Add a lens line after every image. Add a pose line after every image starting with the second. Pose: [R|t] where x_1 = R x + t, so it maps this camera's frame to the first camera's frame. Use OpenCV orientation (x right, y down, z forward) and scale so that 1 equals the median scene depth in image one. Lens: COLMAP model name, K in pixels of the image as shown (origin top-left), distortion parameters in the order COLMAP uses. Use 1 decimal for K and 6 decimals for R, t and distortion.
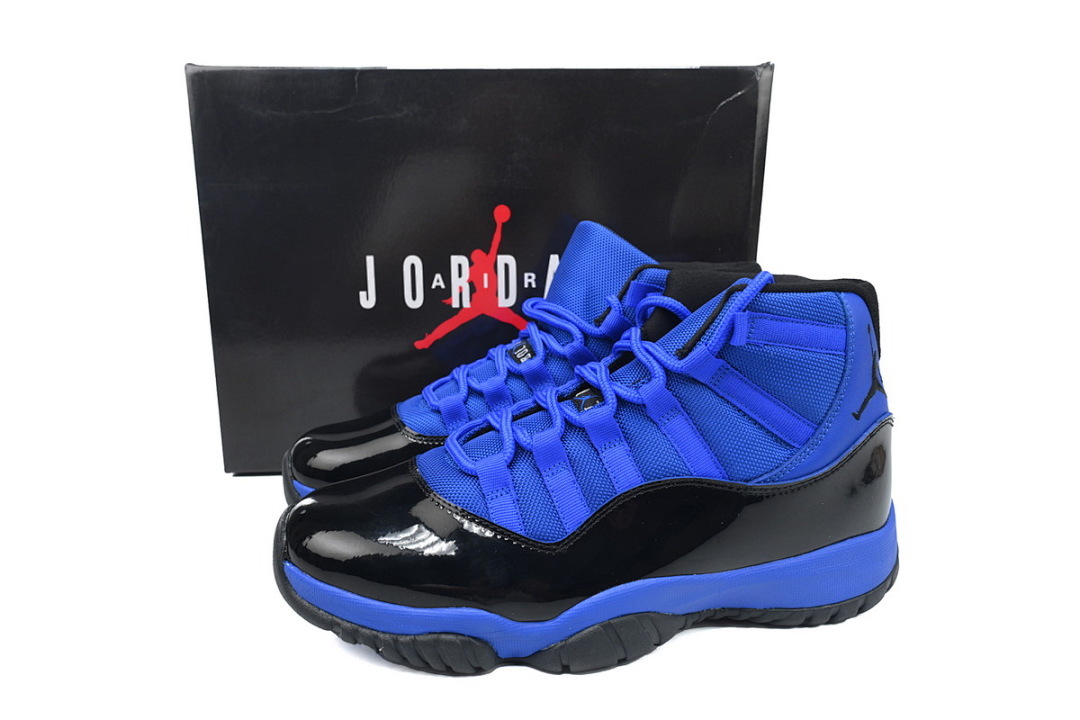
lens RADIAL K [[744.9, 0, 540.0], [0, 744.9, 360.0], [0, 0, 1]] dist [-0.051713, -0.000045]
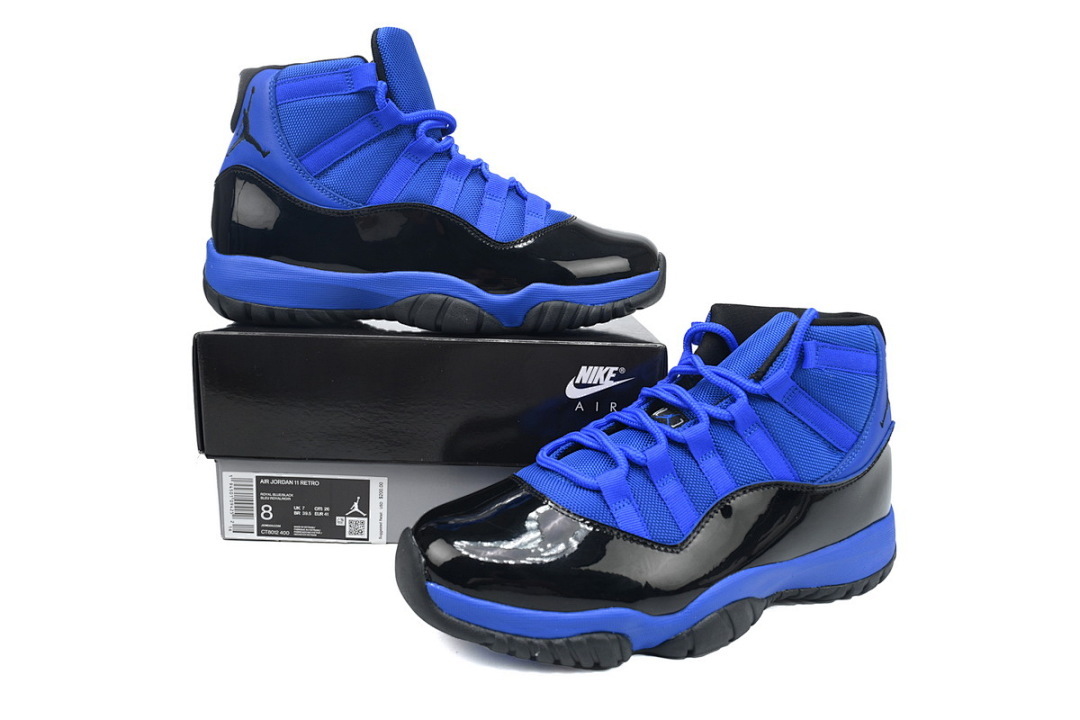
lens RADIAL K [[744.9, 0, 540.0], [0, 744.9, 360.0], [0, 0, 1]] dist [-0.051713, -0.000045]
pose [[0.970057, -0.010614, 0.242645, -0.441128], [0.015131, 0.999745, -0.016761, -0.021200], [-0.242405, 0.019931, 0.969970, -0.062170]]
